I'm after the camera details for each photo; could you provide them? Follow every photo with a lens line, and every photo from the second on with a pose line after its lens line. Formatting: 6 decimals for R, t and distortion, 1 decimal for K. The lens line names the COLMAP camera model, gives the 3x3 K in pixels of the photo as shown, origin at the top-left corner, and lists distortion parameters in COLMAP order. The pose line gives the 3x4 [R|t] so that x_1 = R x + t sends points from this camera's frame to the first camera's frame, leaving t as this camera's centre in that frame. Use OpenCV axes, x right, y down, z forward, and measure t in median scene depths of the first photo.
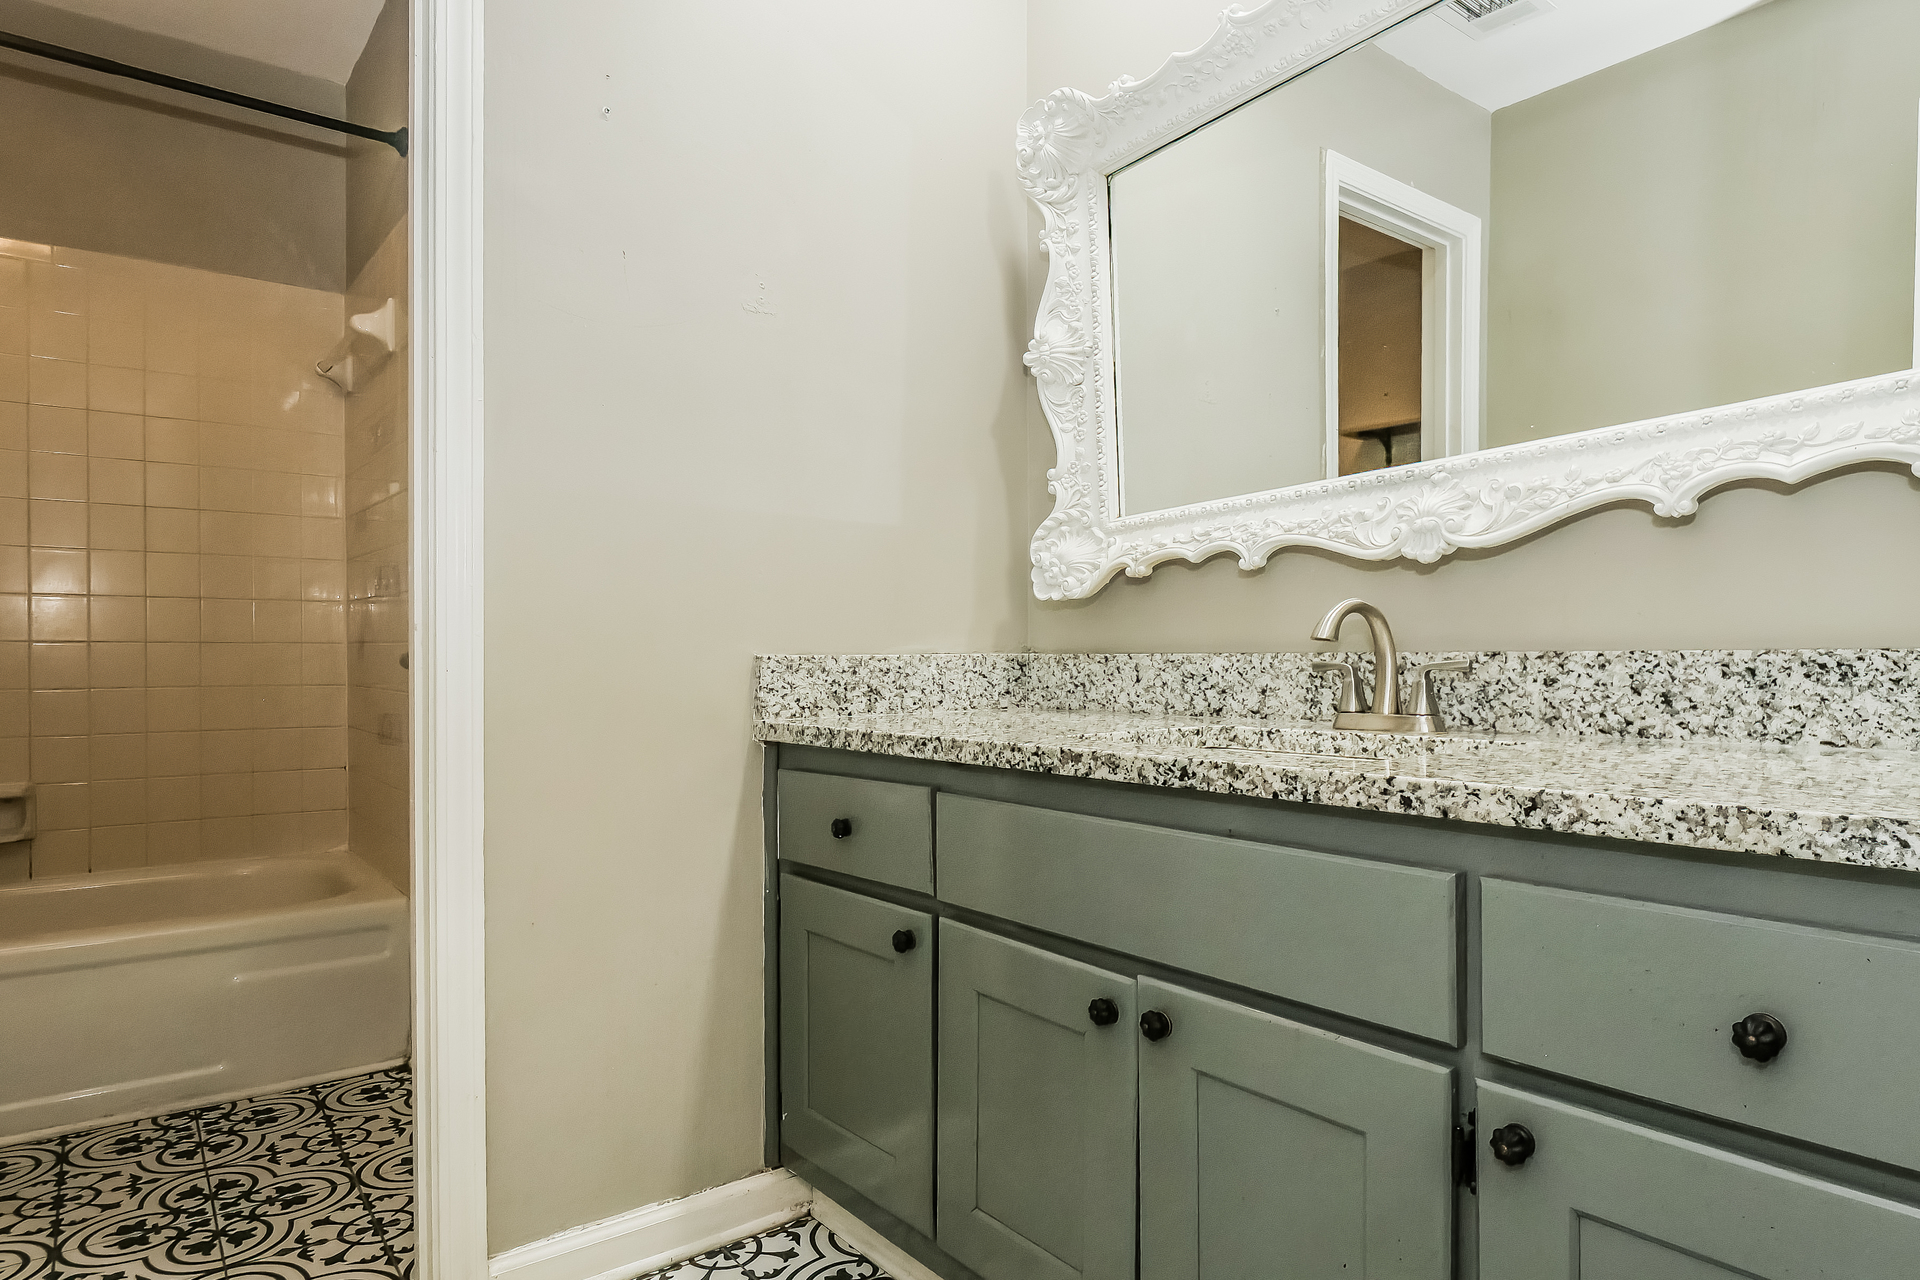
lens RADIAL K [[1138.0, 0, 961.9], [0, 1138.0, 645.8], [0, 0, 1]] dist [-0.012737, 0.000153]
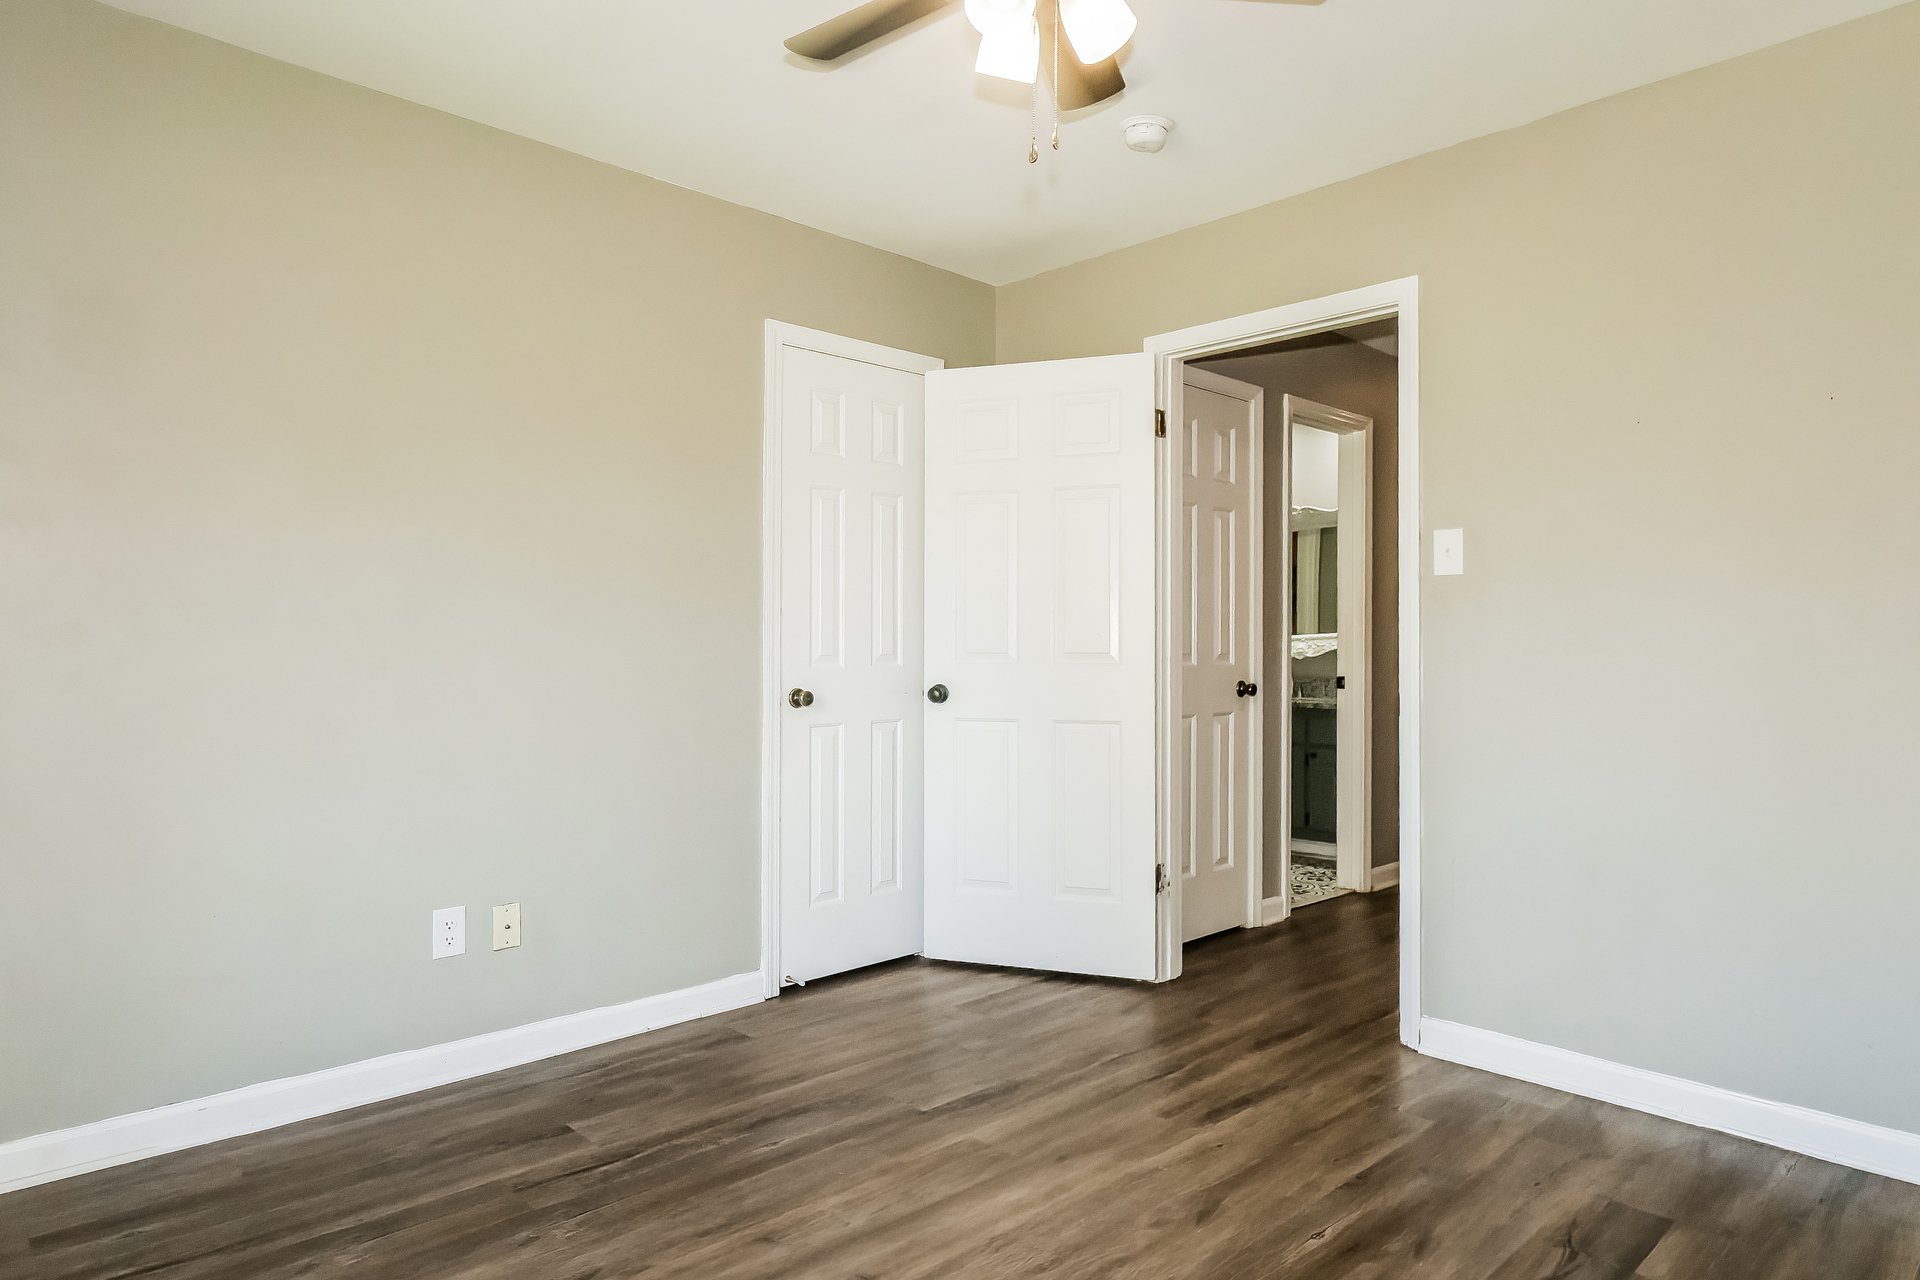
lens RADIAL K [[1138.0, 0, 958.1], [0, 1138.0, 644.2], [0, 0, 1]] dist [-0.012737, 0.000153]
pose [[0.995035, 0.004143, 0.099442, -2.228971], [-0.003756, 0.999985, -0.004085, -0.176585], [-0.099457, 0.003692, 0.995035, -5.370562]]
